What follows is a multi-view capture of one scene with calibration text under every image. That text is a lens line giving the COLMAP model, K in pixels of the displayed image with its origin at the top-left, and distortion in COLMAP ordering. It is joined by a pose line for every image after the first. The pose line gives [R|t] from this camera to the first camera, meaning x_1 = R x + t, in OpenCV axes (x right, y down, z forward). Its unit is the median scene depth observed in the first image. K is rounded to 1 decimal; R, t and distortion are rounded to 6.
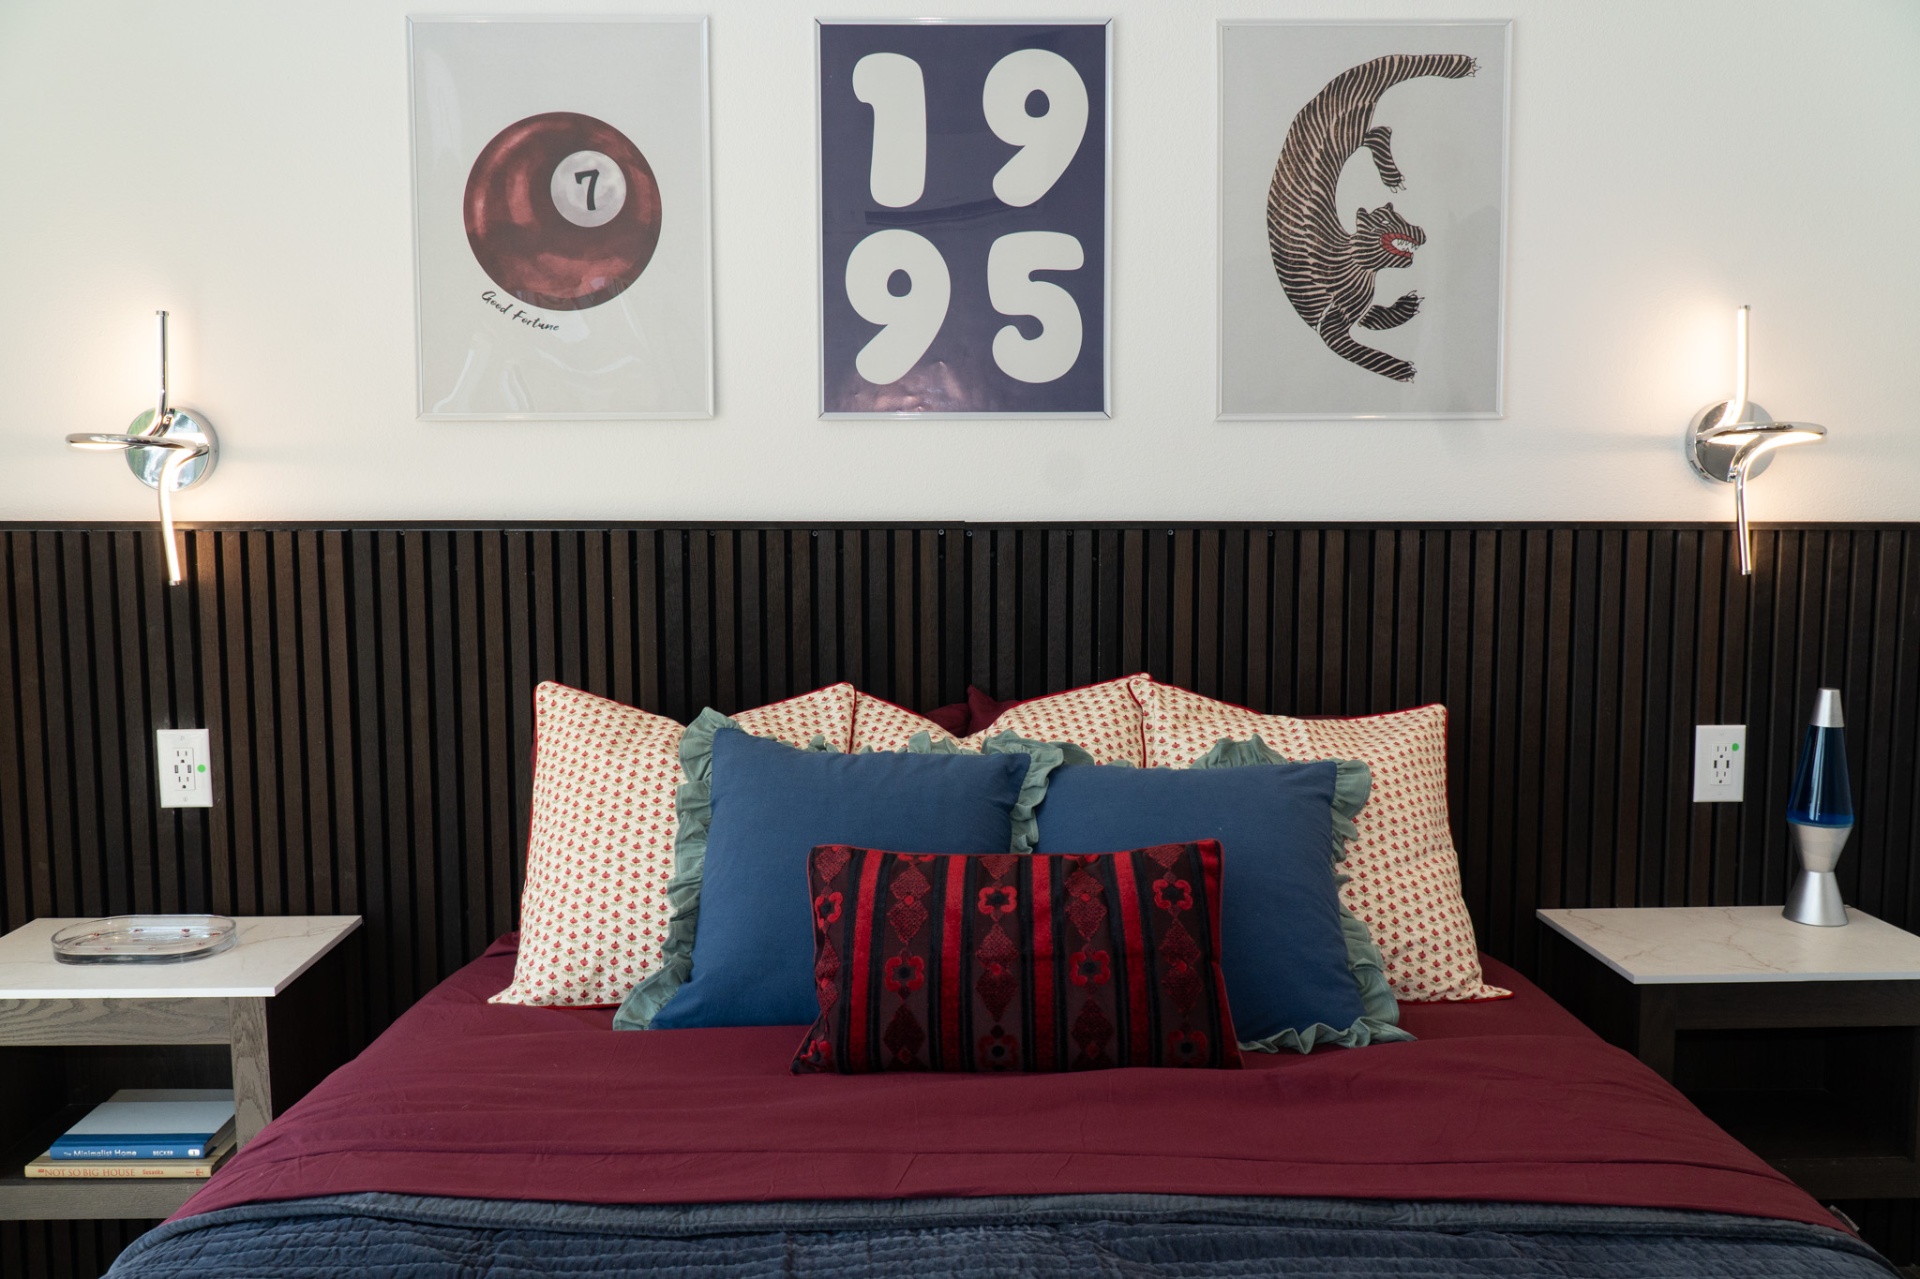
lens RADIAL K [[1539.5, 0, 954.7], [0, 1539.5, 637.9], [0, 0, 1]] dist [-0.002420, -0.006020]
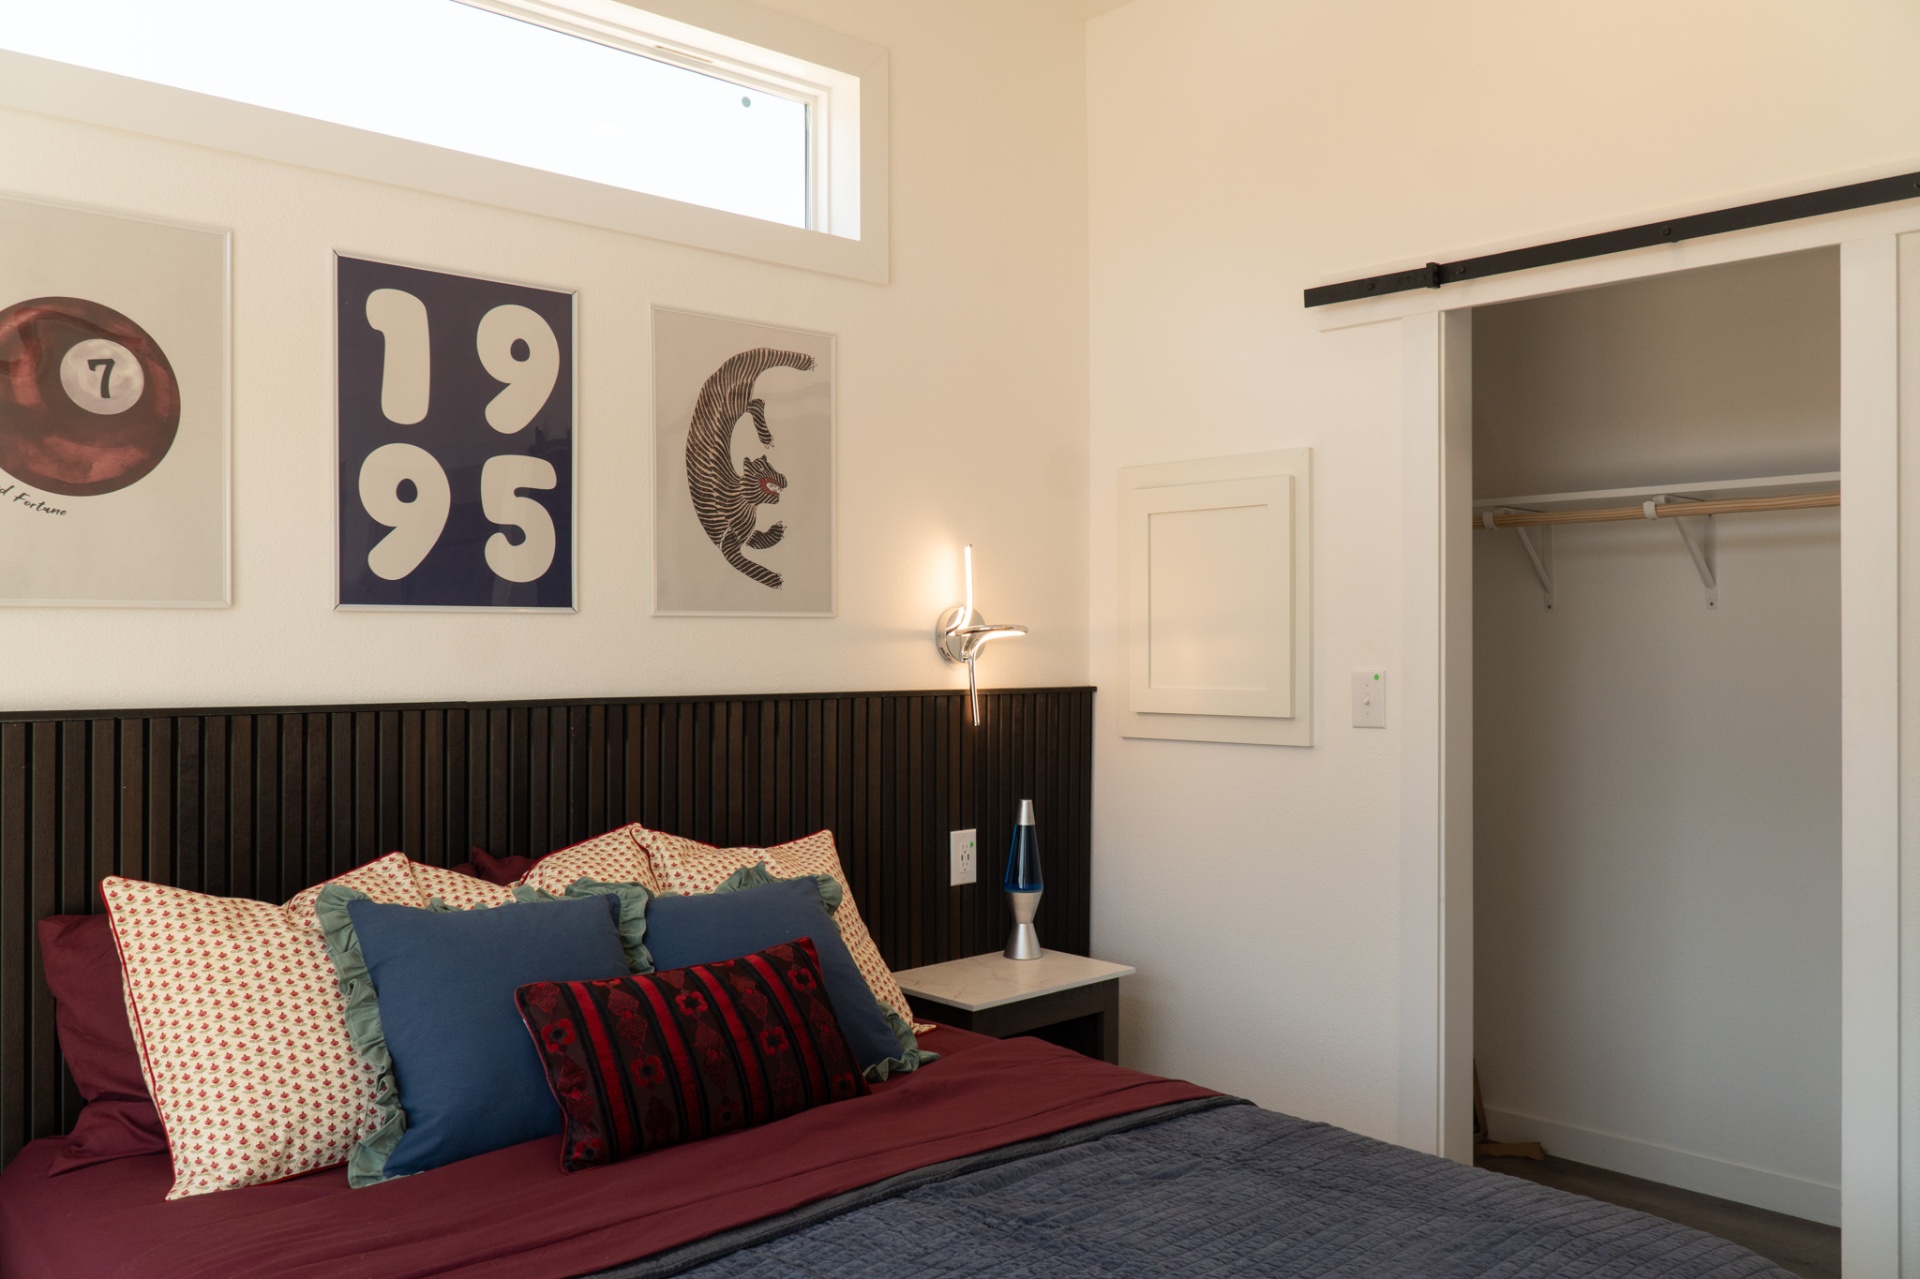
lens RADIAL K [[1539.5, 0, 971.3], [0, 1539.5, 641.6], [0, 0, 1]] dist [-0.002420, -0.006020]
pose [[0.743649, 0.002741, 0.668565, -0.479834], [0.059491, 0.995754, -0.070254, -0.018003], [-0.665918, 0.092018, 0.740328, -0.092843]]
